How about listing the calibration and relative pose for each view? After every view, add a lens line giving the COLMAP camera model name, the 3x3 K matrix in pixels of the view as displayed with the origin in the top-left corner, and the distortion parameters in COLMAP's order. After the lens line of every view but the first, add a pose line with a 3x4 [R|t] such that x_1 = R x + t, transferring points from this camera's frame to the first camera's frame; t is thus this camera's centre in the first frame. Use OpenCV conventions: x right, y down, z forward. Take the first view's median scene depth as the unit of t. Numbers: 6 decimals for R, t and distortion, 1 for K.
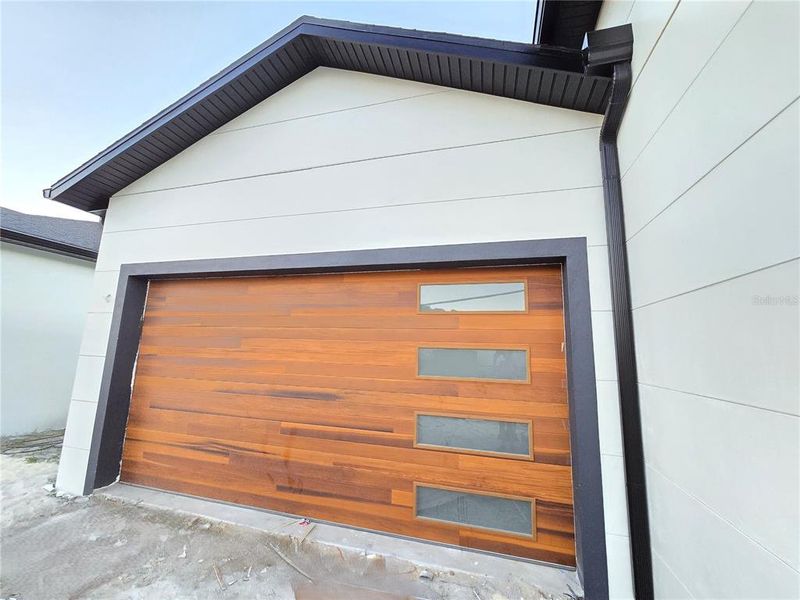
lens RADIAL K [[321.3, 0, 402.9], [0, 321.3, 298.7], [0, 0, 1]] dist [-0.000297, -0.000036]
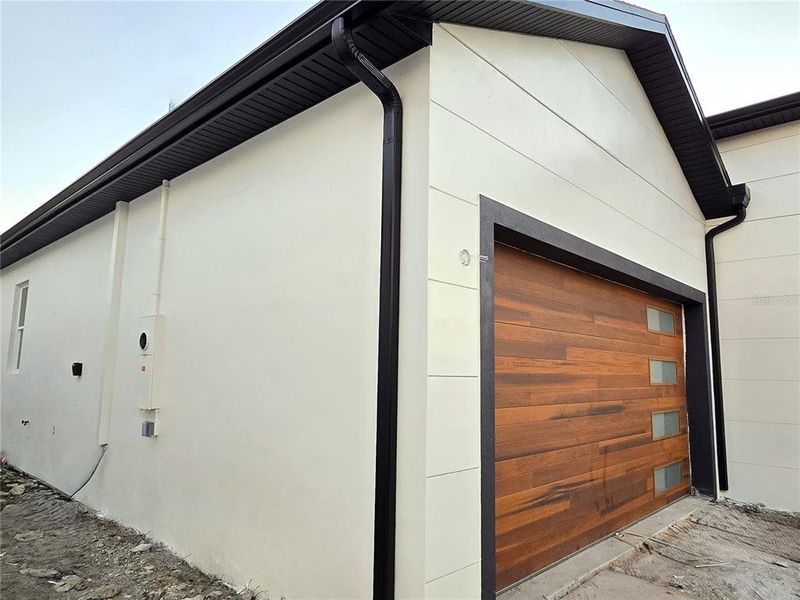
lens RADIAL K [[534.0, 0, 401.2], [0, 534.0, 303.4], [0, 0, 1]] dist [0.006800, 0.001577]
pose [[0.462922, 0.092295, 0.881581, -1.872416], [-0.144870, 0.989069, -0.027477, 0.116656], [-0.874480, -0.114995, 0.471233, 0.782775]]
